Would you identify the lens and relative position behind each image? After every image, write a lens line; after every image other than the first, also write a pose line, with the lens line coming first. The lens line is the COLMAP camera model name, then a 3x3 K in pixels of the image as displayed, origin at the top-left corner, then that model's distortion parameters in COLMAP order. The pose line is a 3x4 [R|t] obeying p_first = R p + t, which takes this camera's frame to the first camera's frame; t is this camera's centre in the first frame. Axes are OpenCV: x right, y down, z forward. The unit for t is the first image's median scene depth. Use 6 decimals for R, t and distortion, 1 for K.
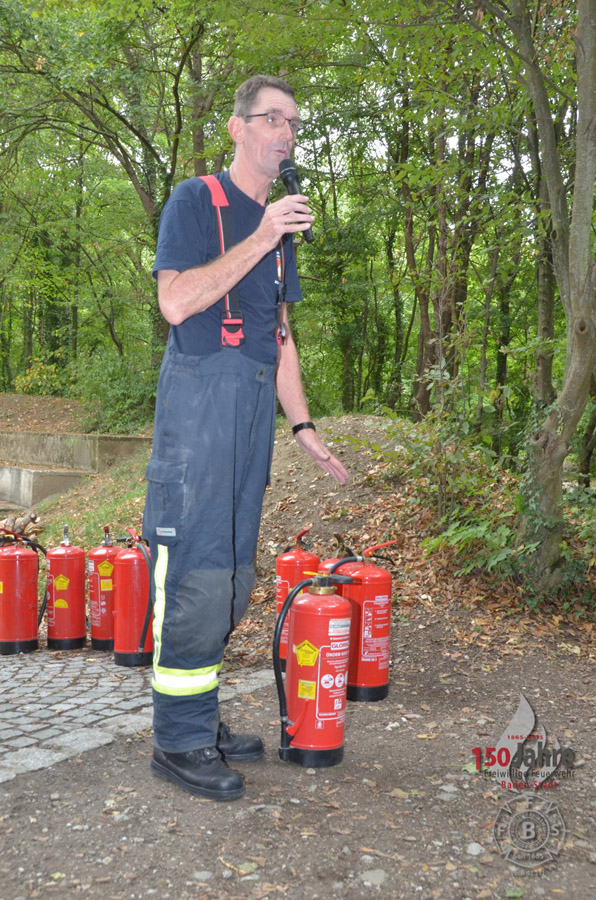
lens RADIAL K [[940.3, 0, 299.4], [0, 940.3, 449.1], [0, 0, 1]] dist [-0.026318, 0.000000]
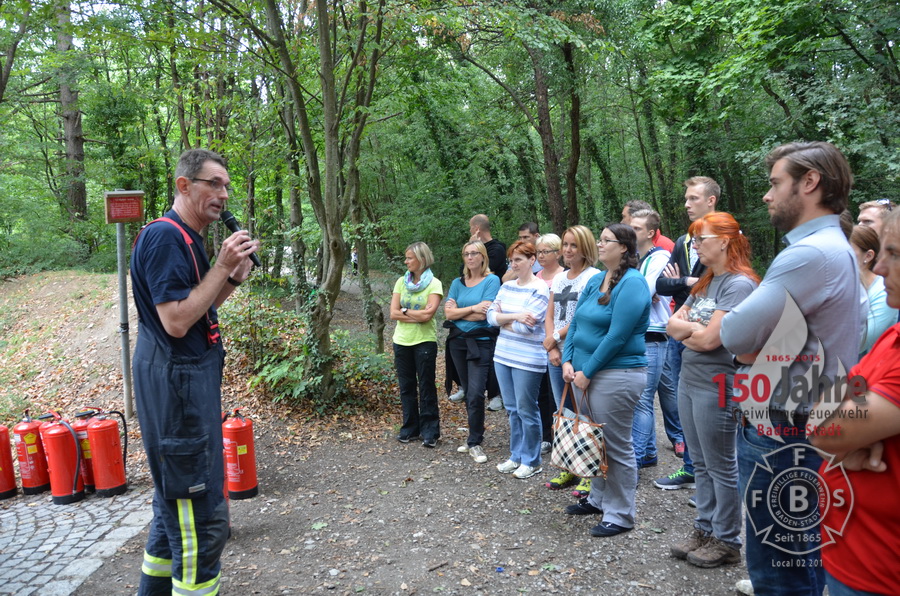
lens RADIAL K [[697.6, 0, 446.9], [0, 697.6, 302.3], [0, 0, 1]] dist [-0.035661, 0.012443]
pose [[0.879485, -0.105036, 0.464192, -0.124758], [0.064205, 0.992611, 0.102960, -0.157584], [-0.471576, -0.060748, 0.879730, -0.220926]]
